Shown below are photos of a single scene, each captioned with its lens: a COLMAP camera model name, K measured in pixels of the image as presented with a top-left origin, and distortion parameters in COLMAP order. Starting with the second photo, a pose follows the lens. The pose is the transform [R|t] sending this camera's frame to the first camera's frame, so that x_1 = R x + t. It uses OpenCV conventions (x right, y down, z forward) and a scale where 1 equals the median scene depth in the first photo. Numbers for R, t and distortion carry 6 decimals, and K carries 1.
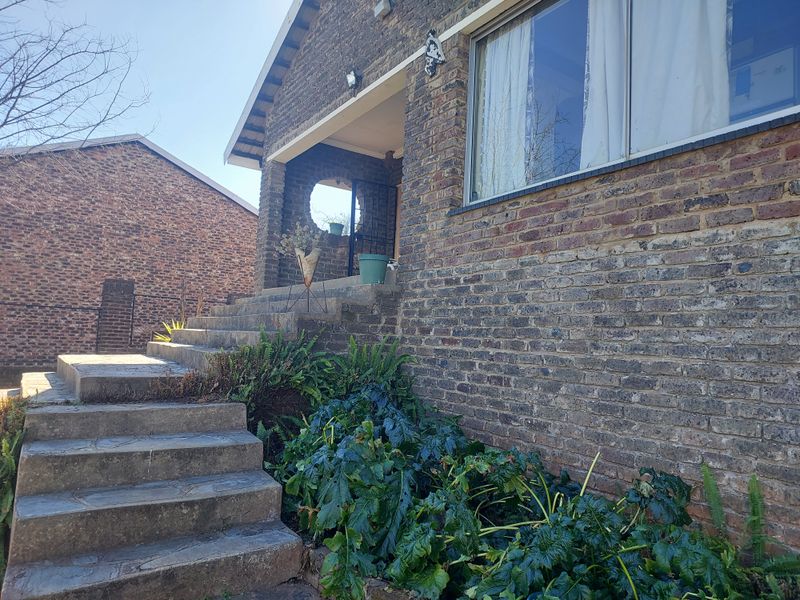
lens RADIAL K [[537.0, 0, 404.9], [0, 537.0, 301.6], [0, 0, 1]] dist [-0.003757, -0.005222]
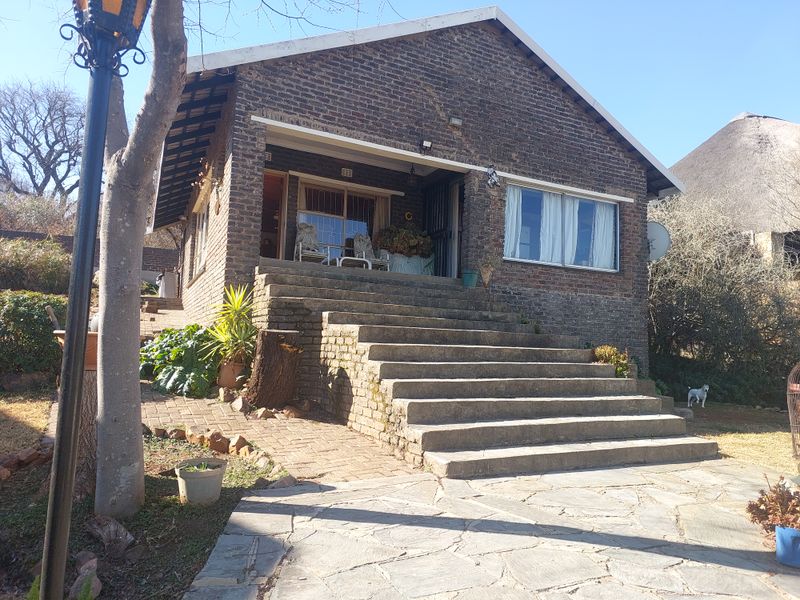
lens RADIAL K [[537.0, 0, 404.9], [0, 537.0, 301.6], [0, 0, 1]] dist [-0.003757, -0.005222]
pose [[0.139264, 0.041577, 0.989382, -2.536949], [-0.097967, 0.994795, -0.028014, 0.119718], [-0.985397, -0.093026, 0.142612, 1.279340]]
